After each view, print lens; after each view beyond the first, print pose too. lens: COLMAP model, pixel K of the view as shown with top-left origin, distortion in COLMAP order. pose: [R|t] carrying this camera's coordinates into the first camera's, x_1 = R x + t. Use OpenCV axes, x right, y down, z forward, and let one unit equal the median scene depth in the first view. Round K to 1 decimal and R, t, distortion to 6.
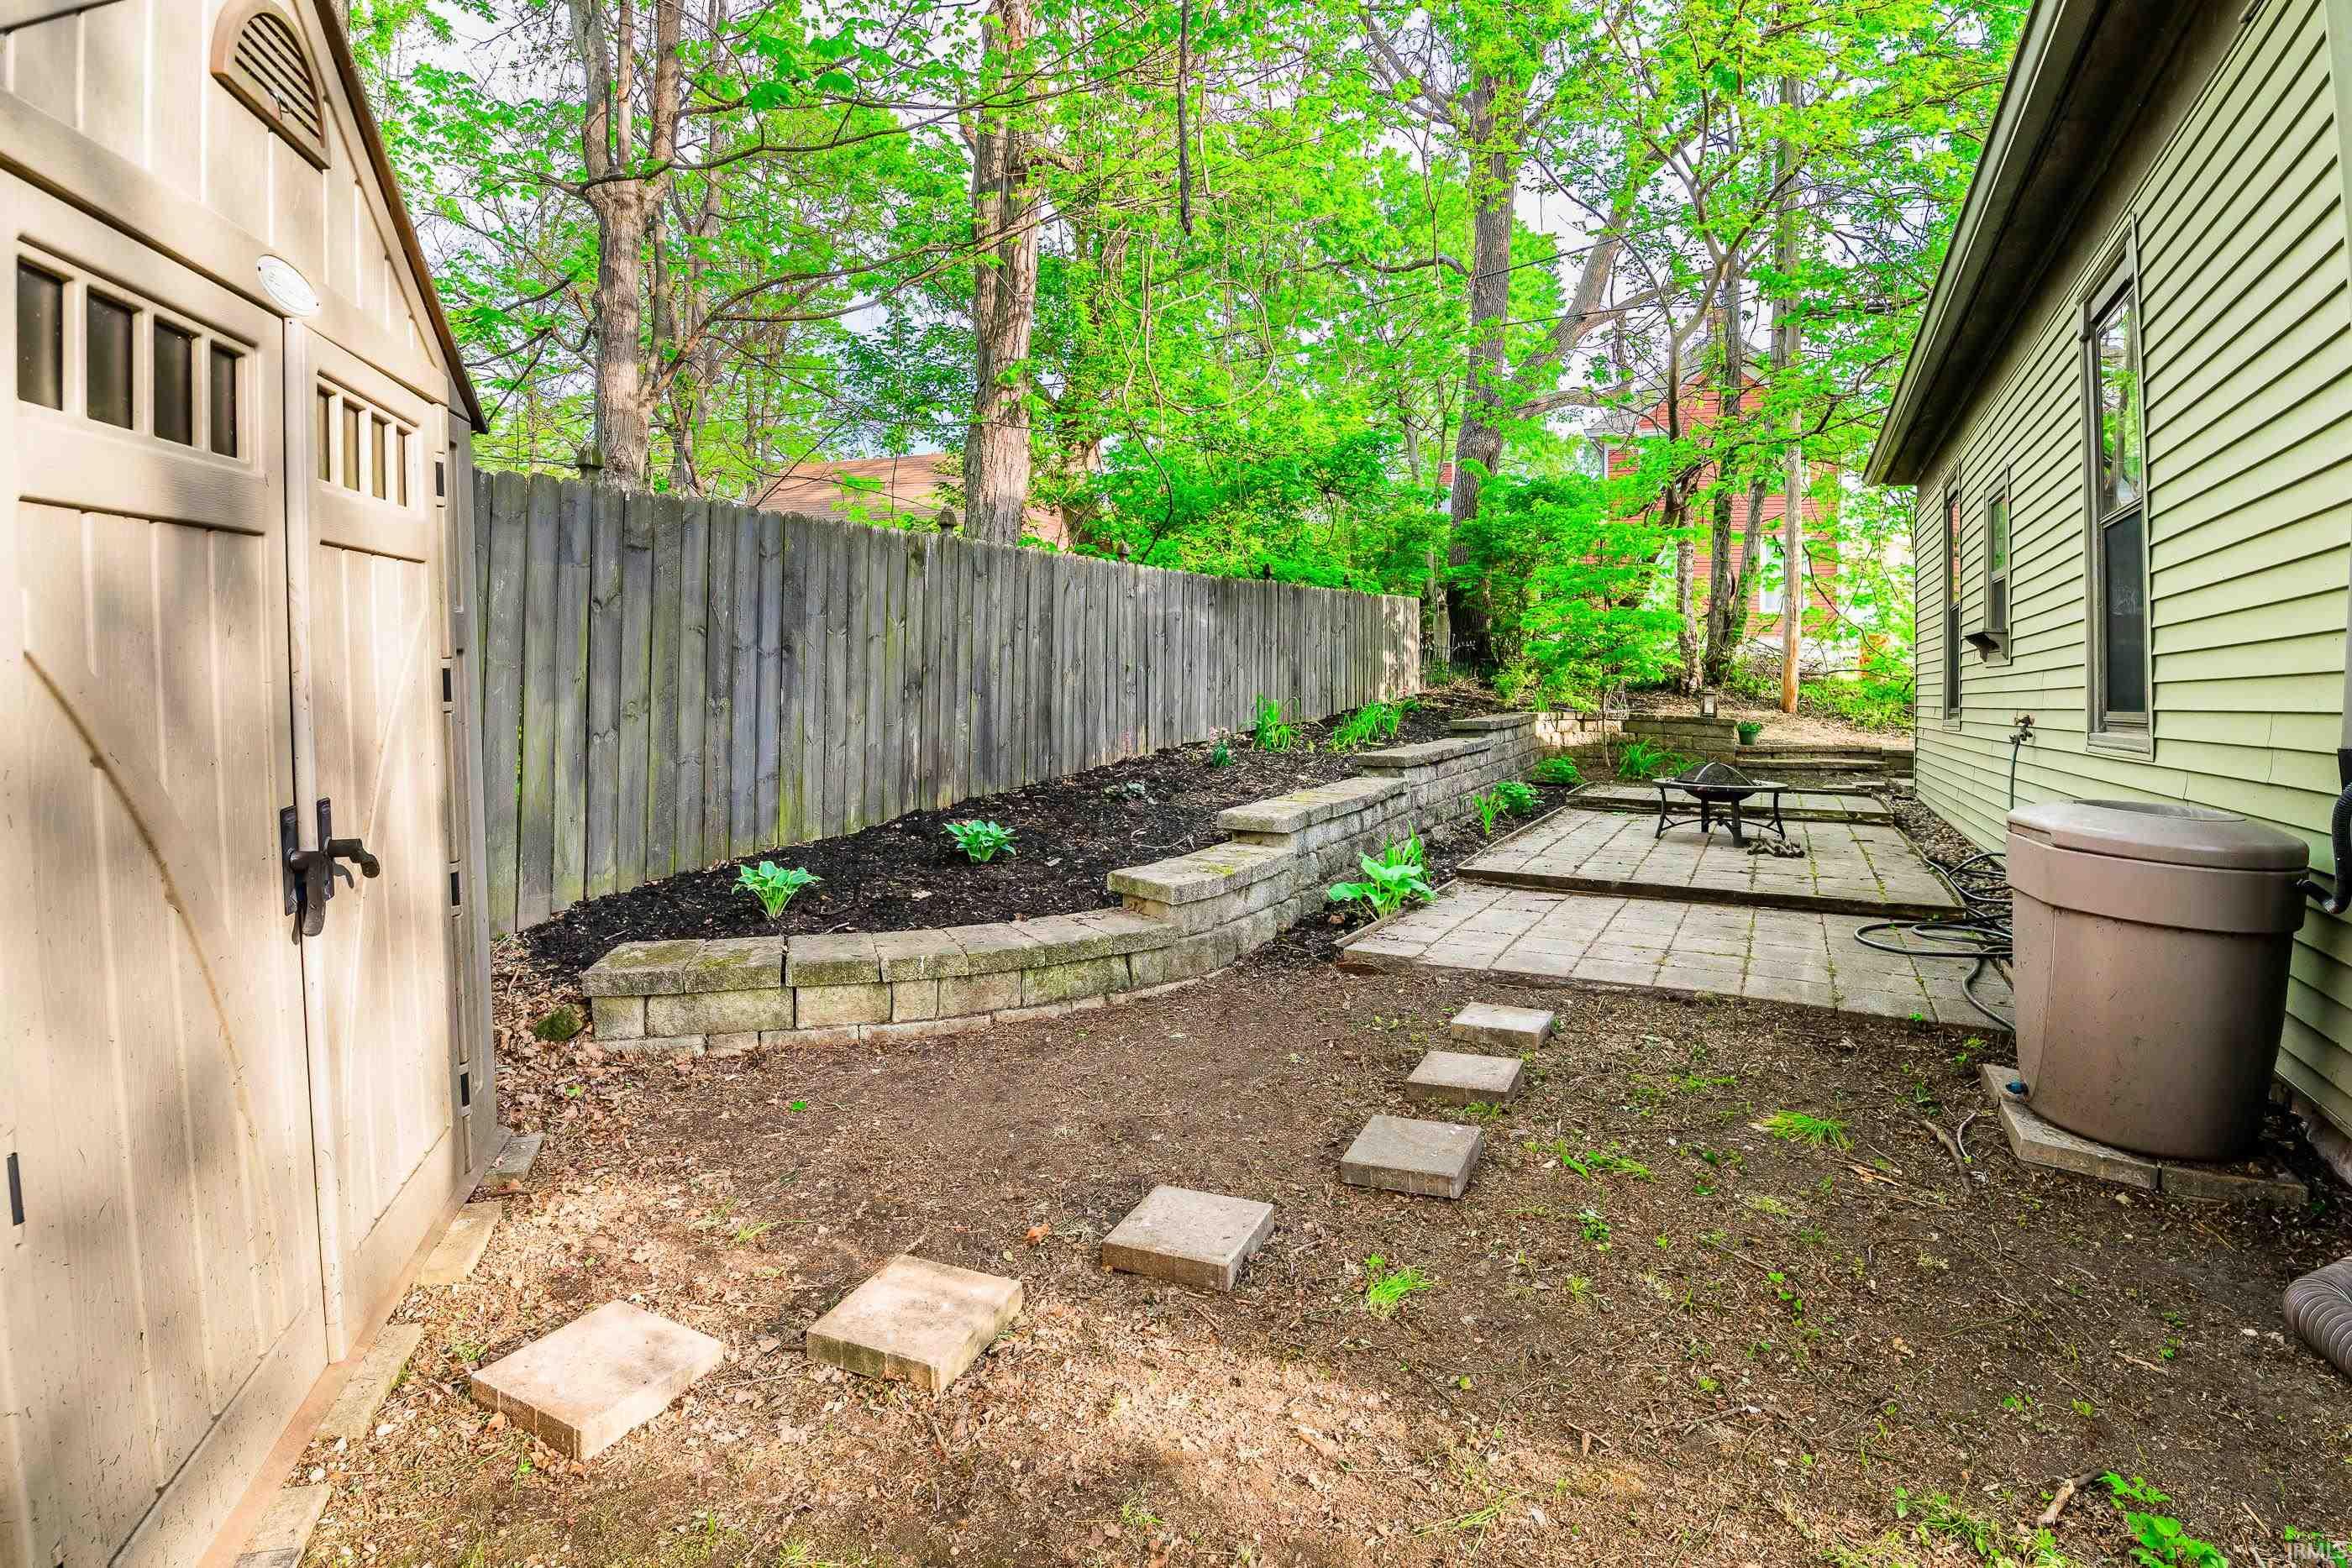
lens RADIAL K [[1110.6, 0, 1191.4], [0, 1110.6, 677.6], [0, 0, 1]] dist [-0.000542, -0.000199]
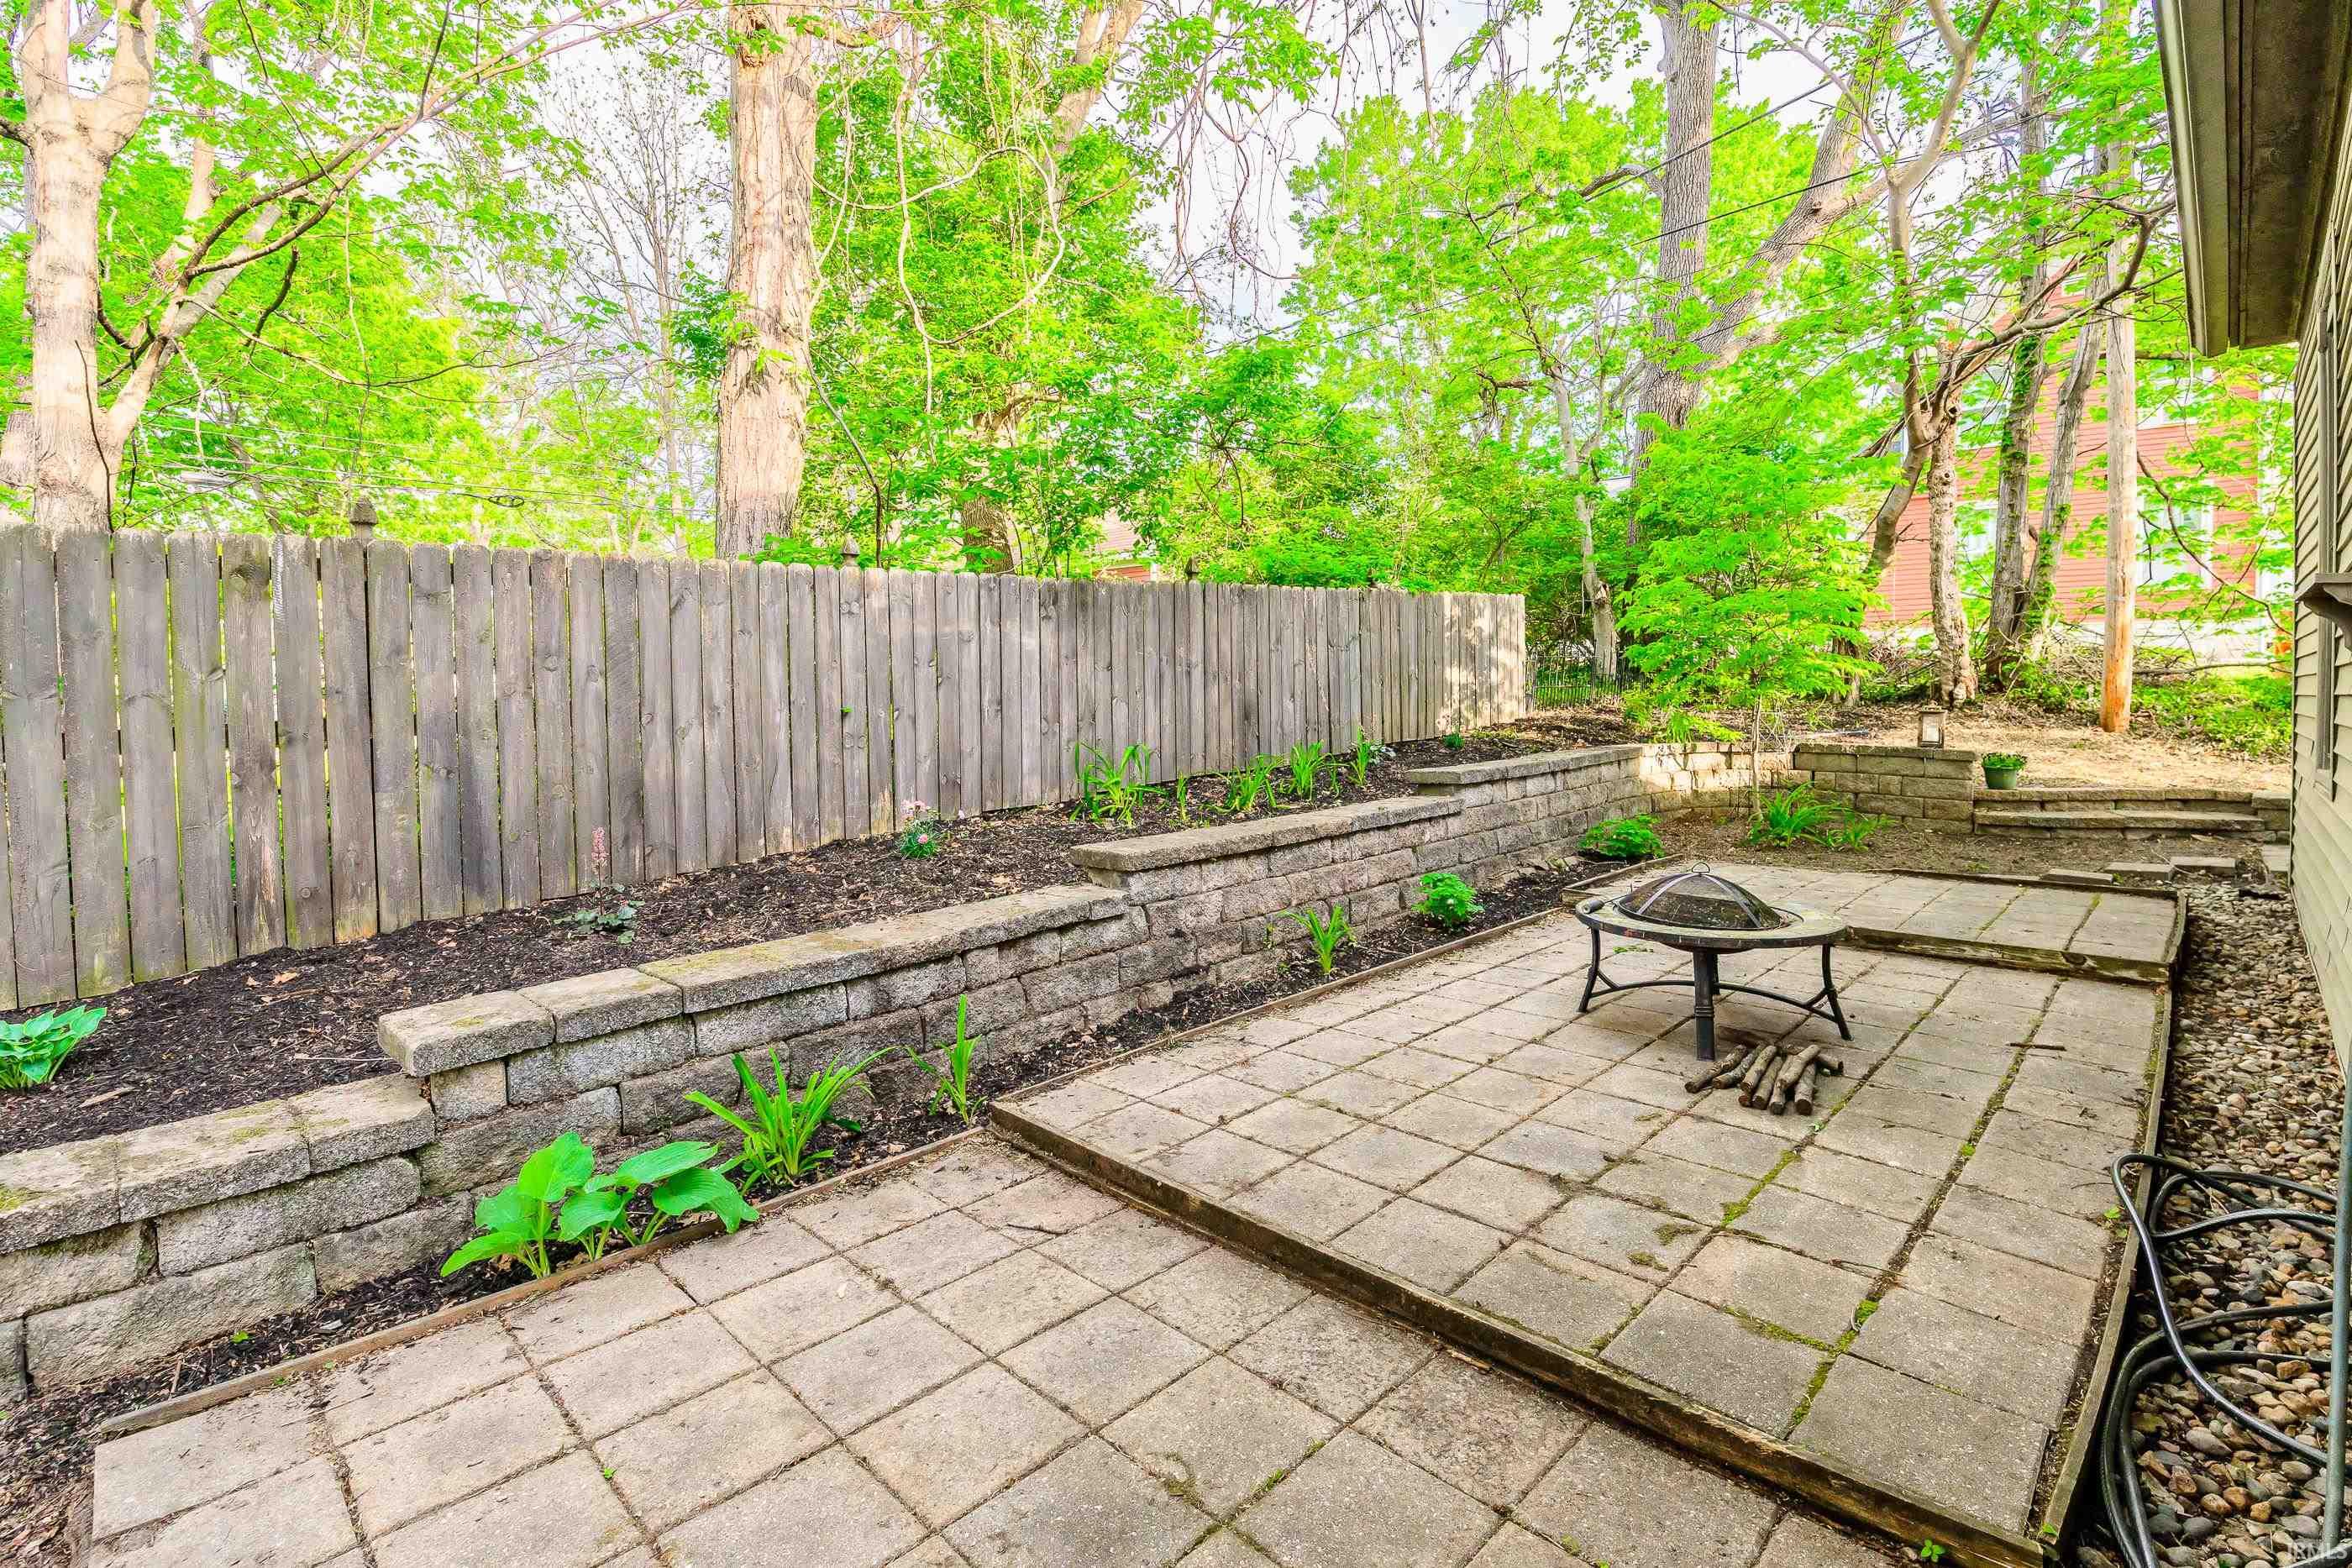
lens RADIAL K [[1060.1, 0, 1171.4], [0, 1060.1, 731.8], [0, 0, 1]] dist [-0.002281, -0.000864]
pose [[0.954525, -0.020946, -0.297395, 0.225340], [0.031241, 0.999064, 0.029906, -0.007052], [0.296490, -0.037837, 0.954286, 0.266918]]
